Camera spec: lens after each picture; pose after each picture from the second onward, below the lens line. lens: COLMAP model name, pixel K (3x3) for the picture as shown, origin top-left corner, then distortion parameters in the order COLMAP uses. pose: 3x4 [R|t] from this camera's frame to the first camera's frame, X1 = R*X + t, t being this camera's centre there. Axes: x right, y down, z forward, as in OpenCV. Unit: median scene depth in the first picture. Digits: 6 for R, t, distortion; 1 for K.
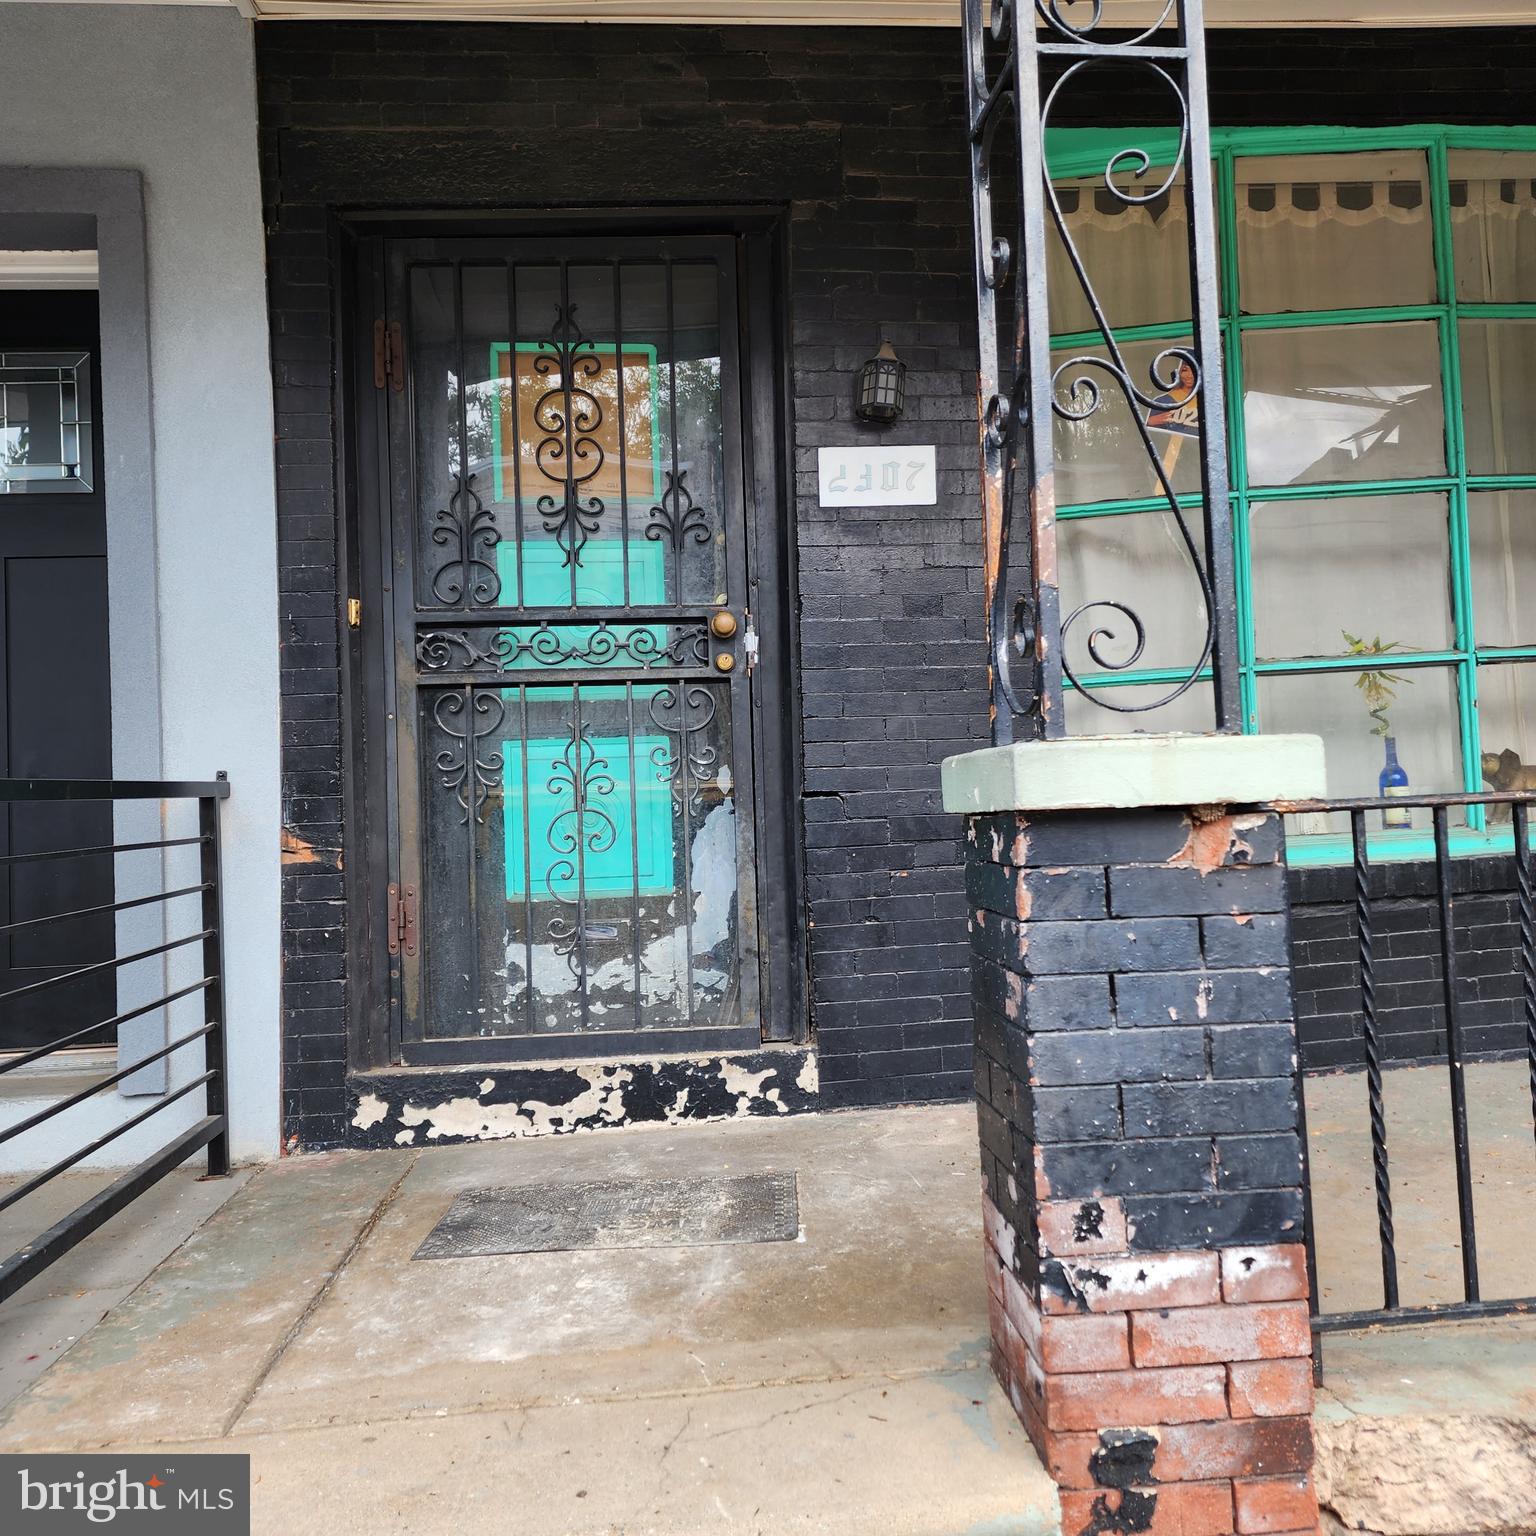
lens RADIAL K [[1358.9, 0, 761.4], [0, 1358.9, 756.0], [0, 0, 1]] dist [0.040315, -0.011015]
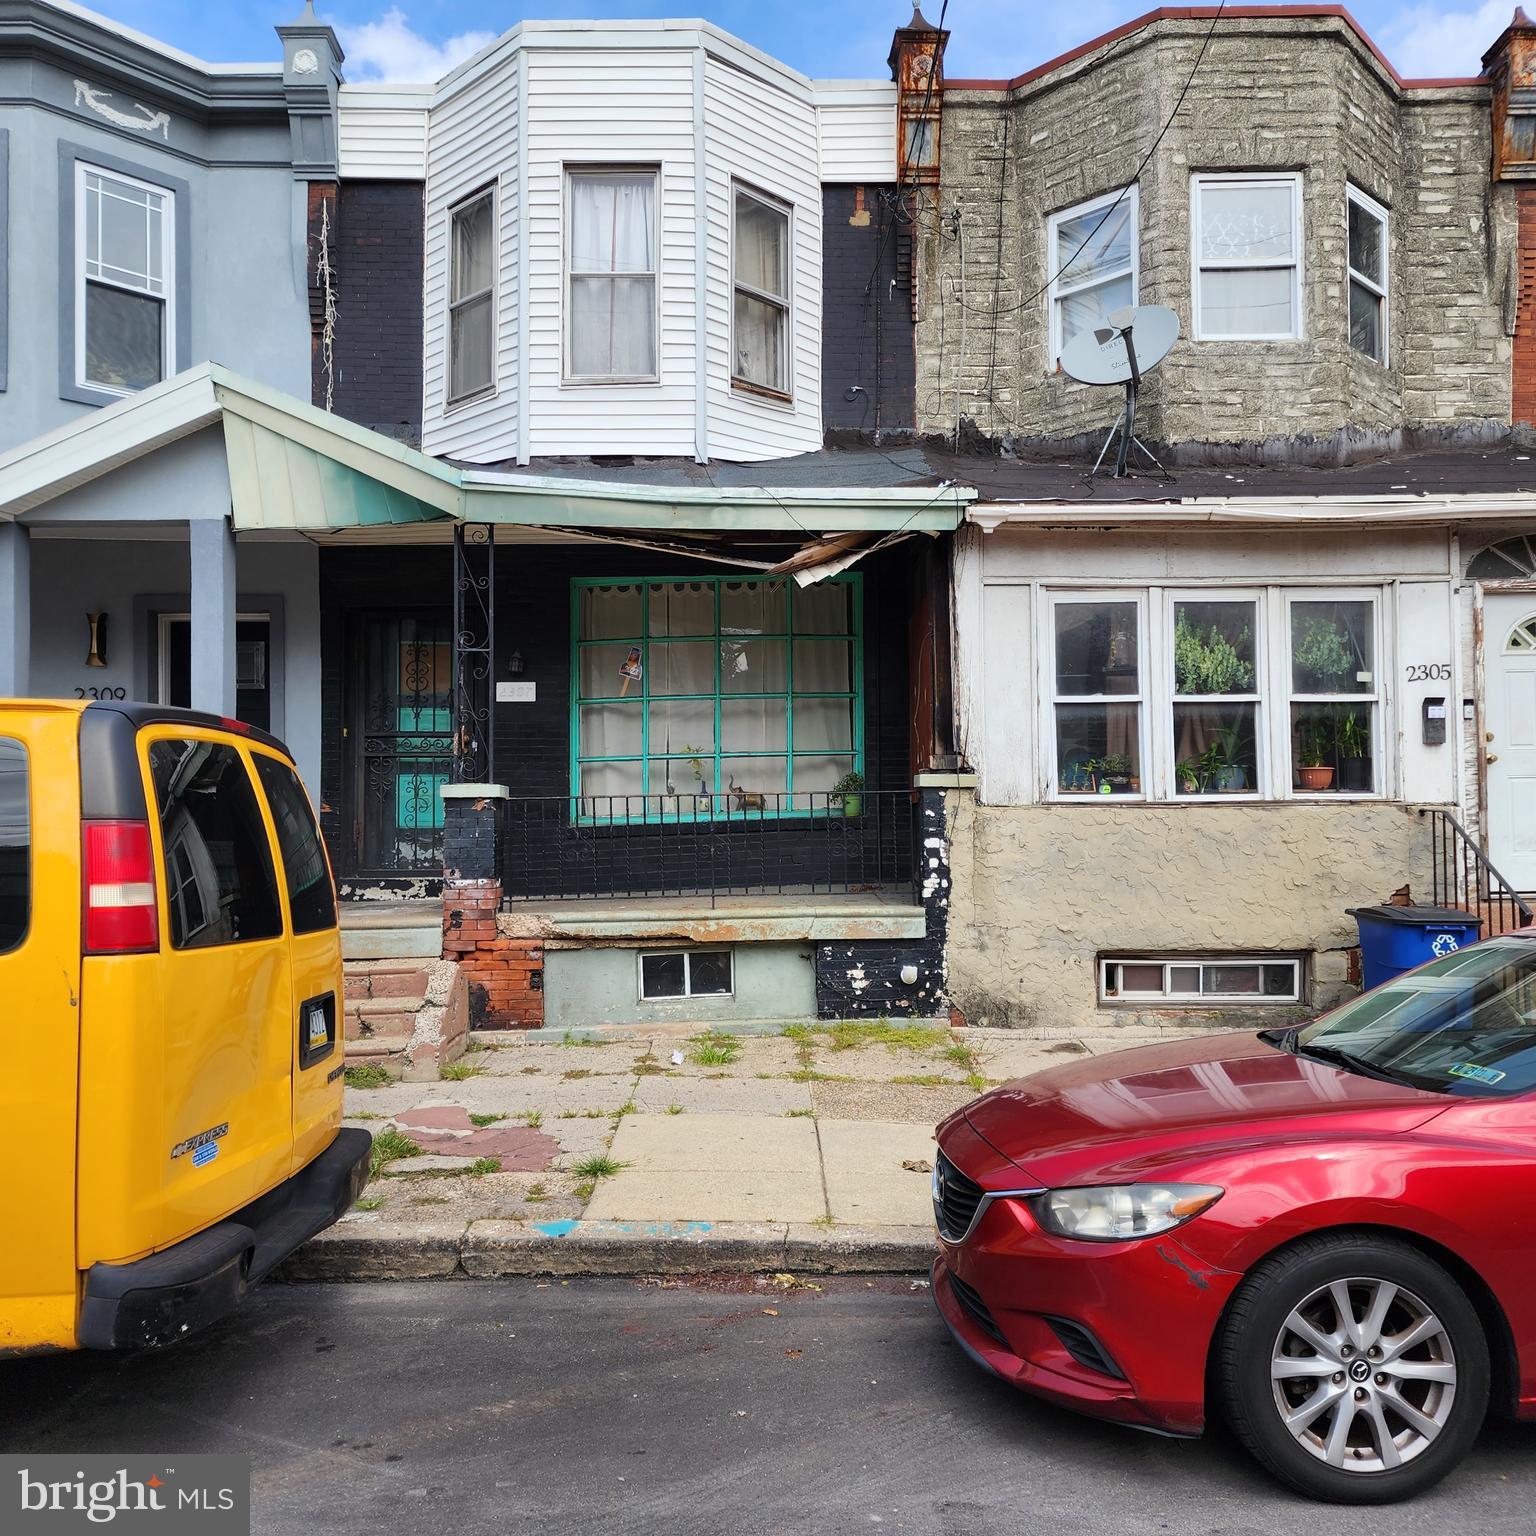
lens RADIAL K [[1358.9, 0, 775.2], [0, 1358.9, 773.7], [0, 0, 1]] dist [0.040315, -0.011015]
pose [[0.997986, 0.028097, -0.056865, 0.866955], [-0.027619, 0.999576, 0.009189, -0.067371], [0.057099, -0.007600, 0.998340, -2.072280]]
